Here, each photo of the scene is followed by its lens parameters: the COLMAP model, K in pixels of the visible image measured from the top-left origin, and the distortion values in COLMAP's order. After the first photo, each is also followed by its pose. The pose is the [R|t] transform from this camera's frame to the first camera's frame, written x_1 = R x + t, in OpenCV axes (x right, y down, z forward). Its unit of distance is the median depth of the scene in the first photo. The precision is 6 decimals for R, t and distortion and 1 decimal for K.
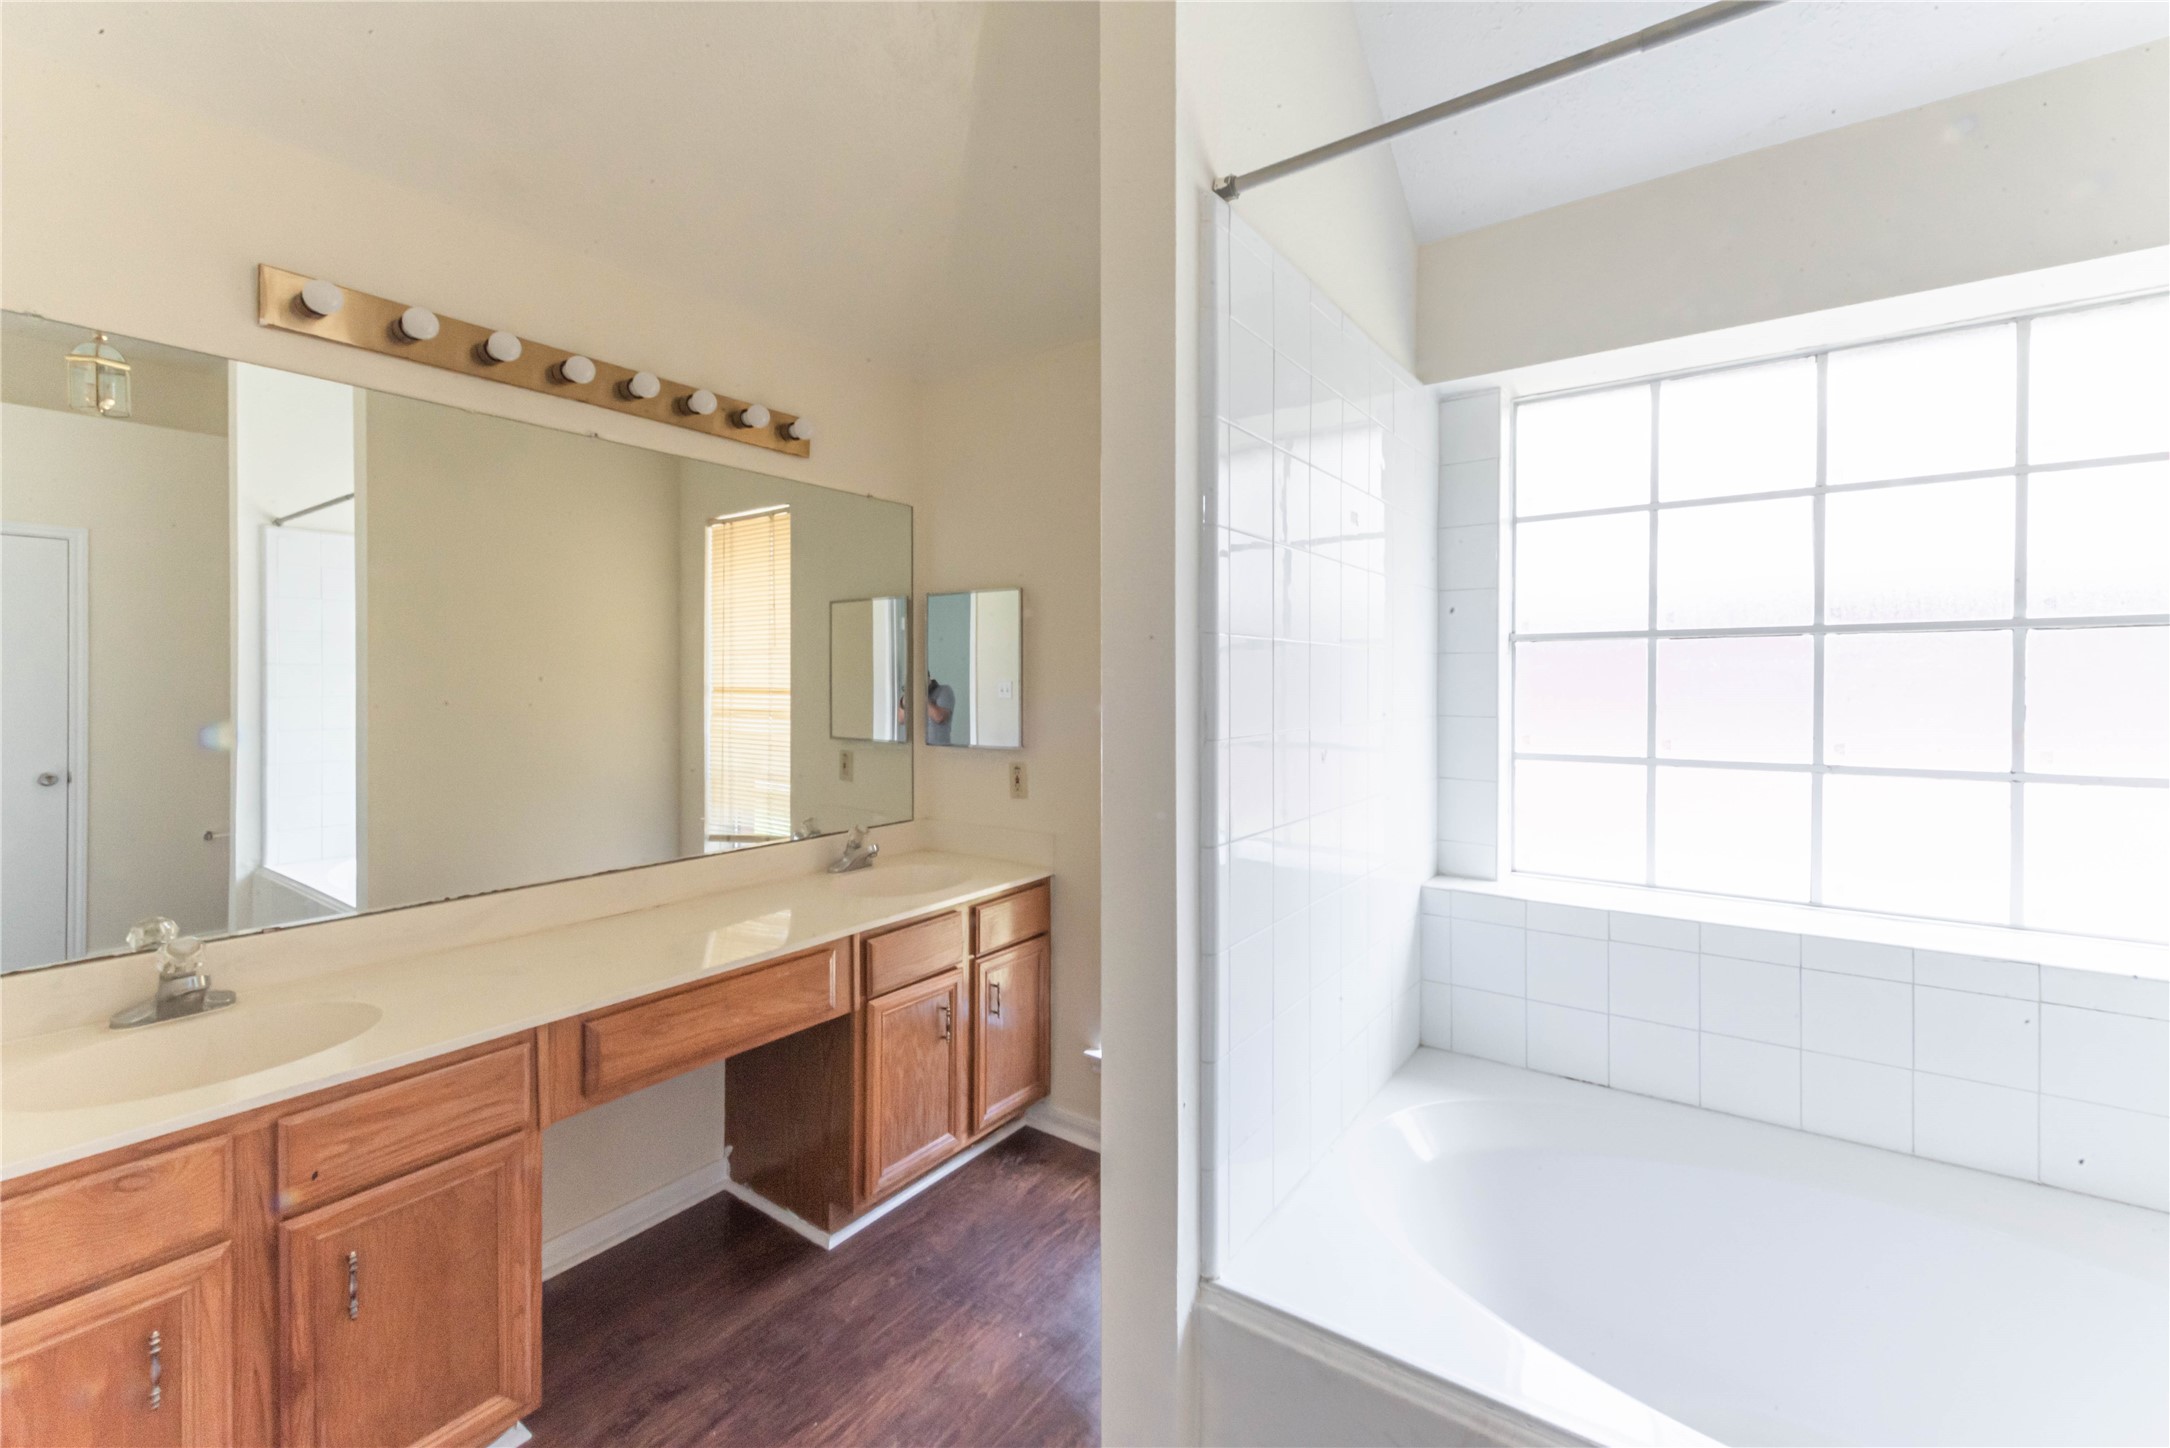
lens RADIAL K [[903.0, 0, 1075.9], [0, 903.0, 691.0], [0, 0, 1]] dist [0.018121, -0.005533]
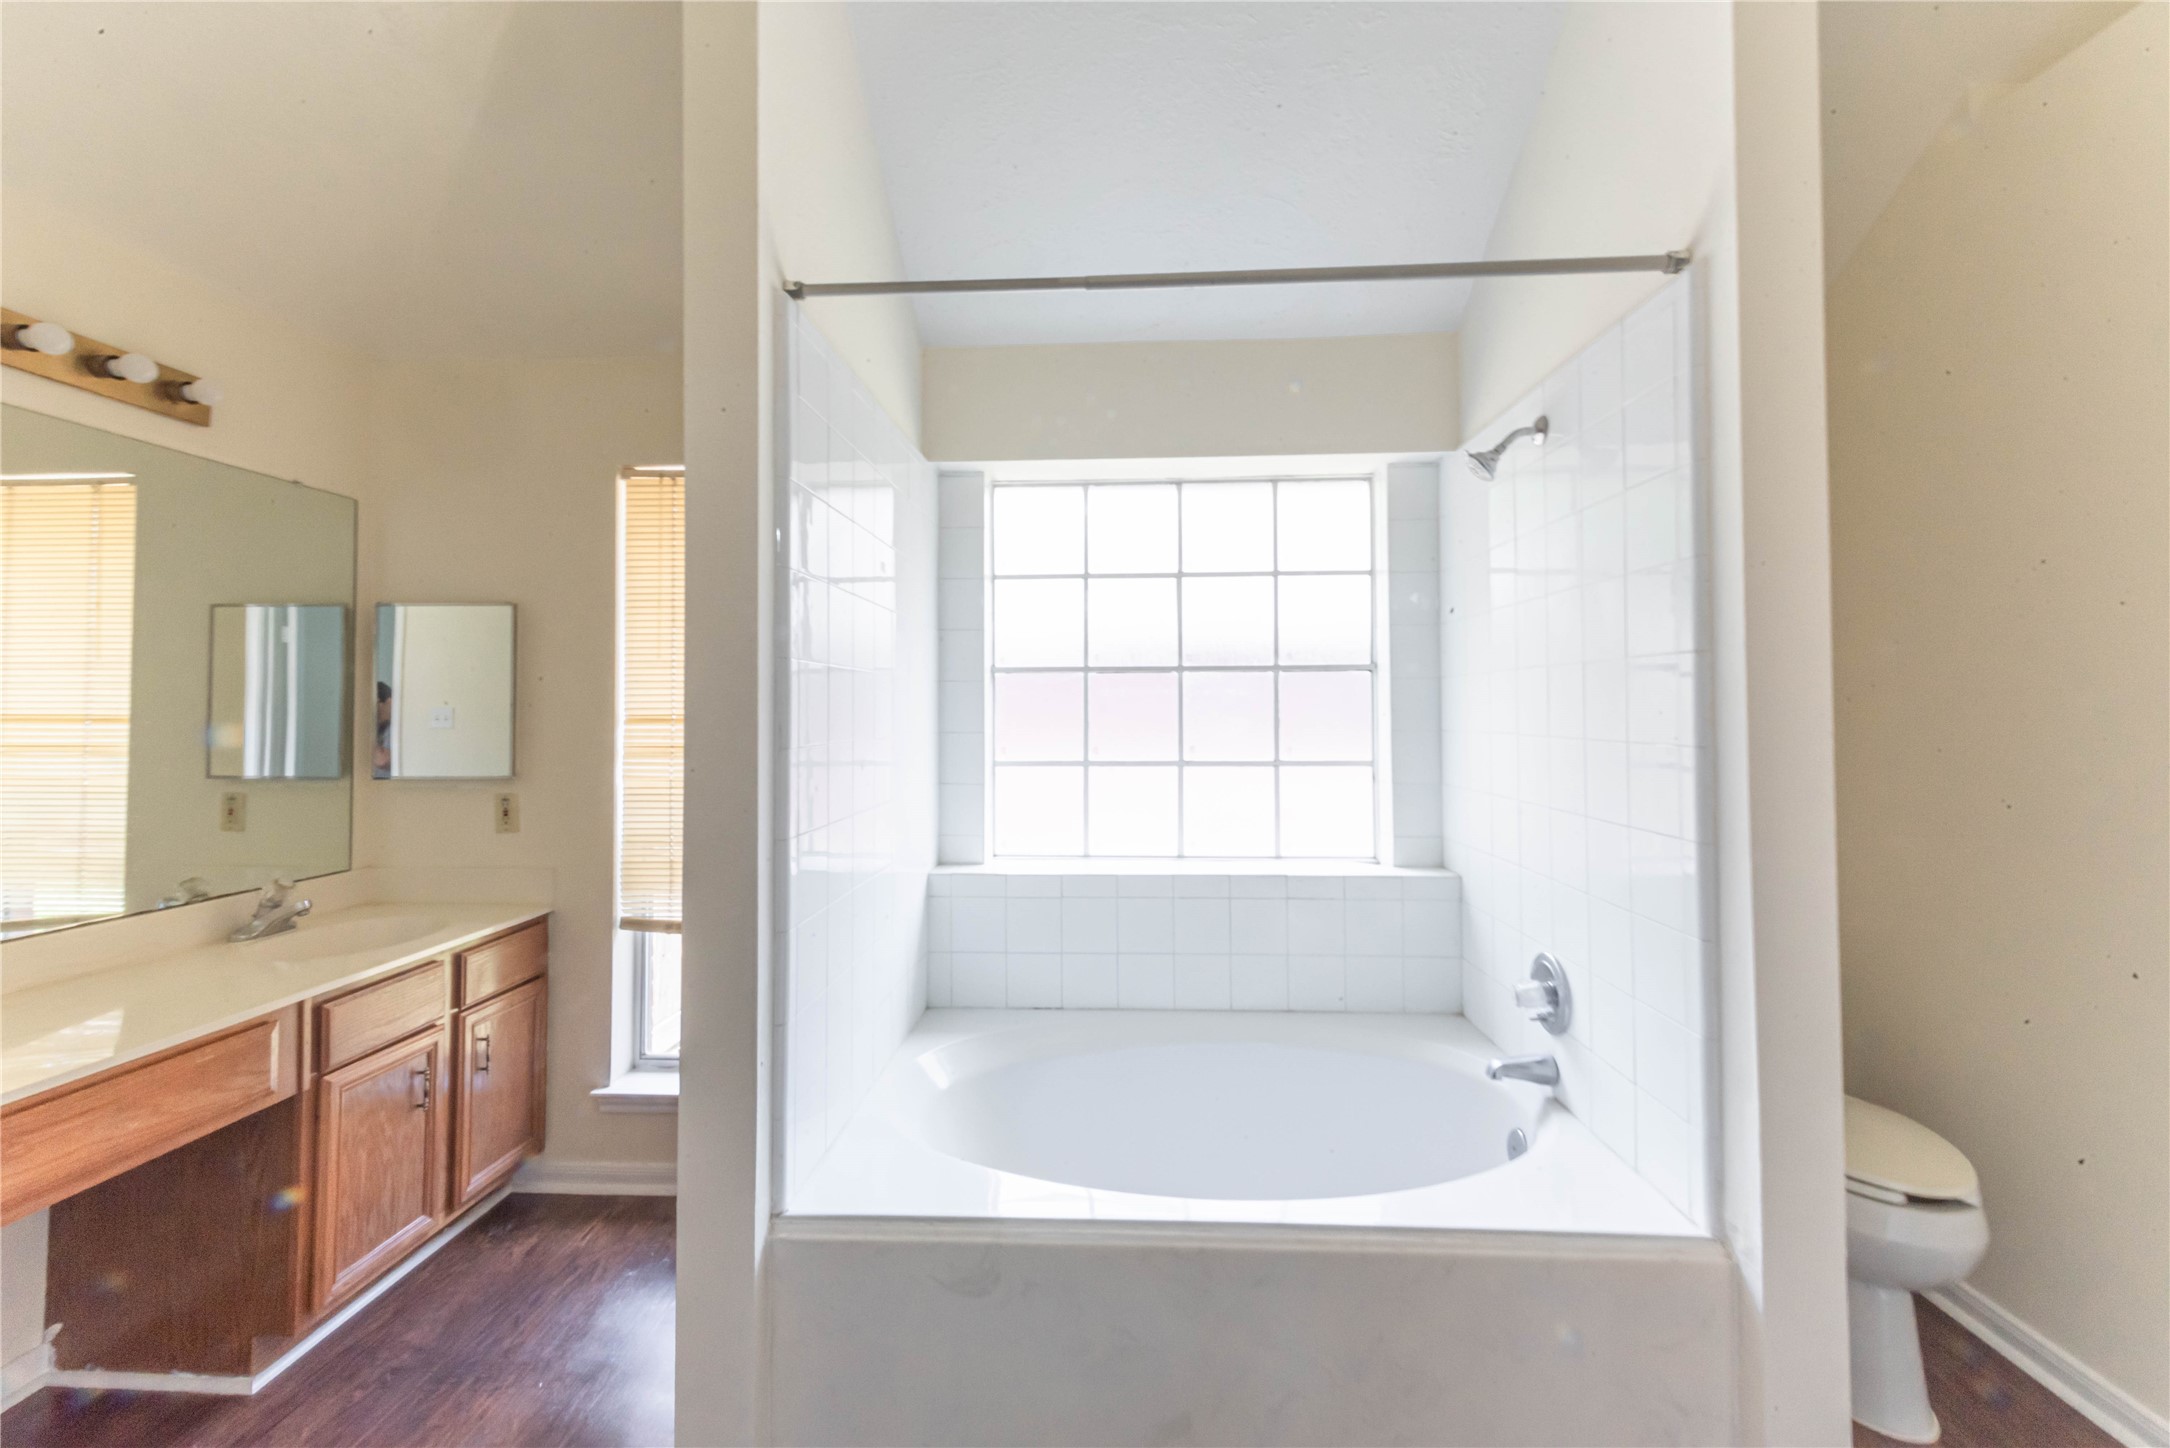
lens RADIAL K [[905.9, 0, 1088.1], [0, 905.9, 688.4], [0, 0, 1]] dist [0.015342, -0.004021]
pose [[0.835689, 0.012073, 0.549071, -0.098060], [0.007924, 0.999389, -0.034035, 0.010934], [-0.549146, 0.032793, 0.835083, -0.120993]]
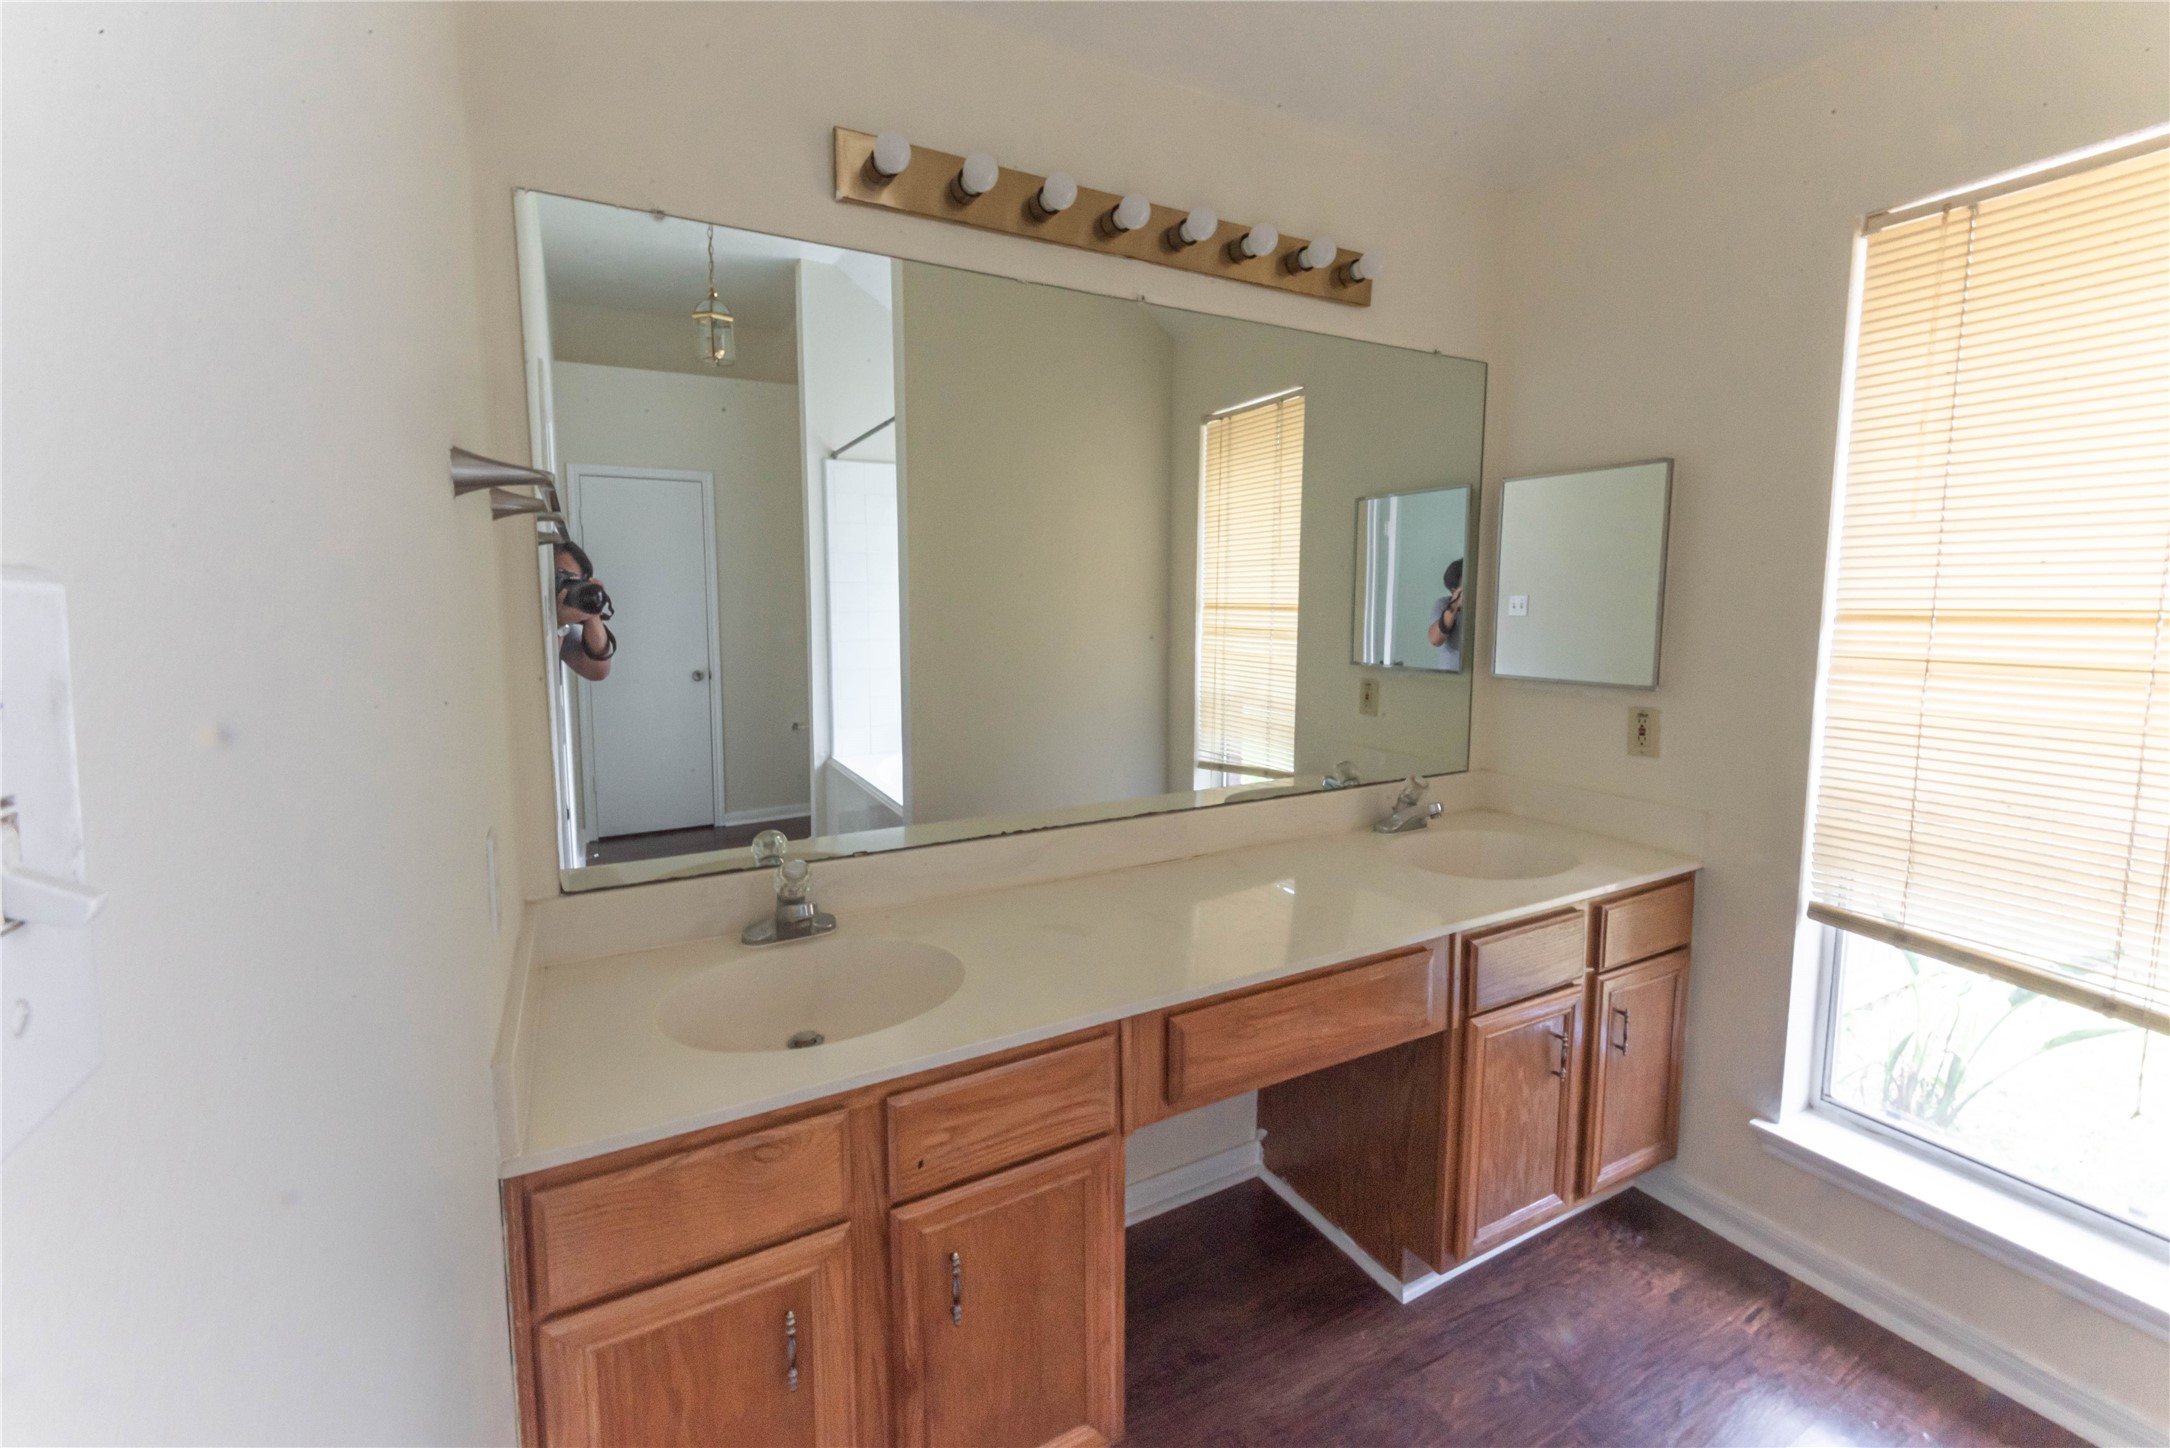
lens RADIAL K [[887.8, 0, 1070.1], [0, 887.8, 693.4], [0, 0, 1]] dist [0.014392, -0.000295]
pose [[0.900504, 0.043947, -0.432622, -0.206530], [-0.001609, 0.995210, 0.097746, -0.001158], [0.434846, -0.087325, 0.896261, 0.196290]]
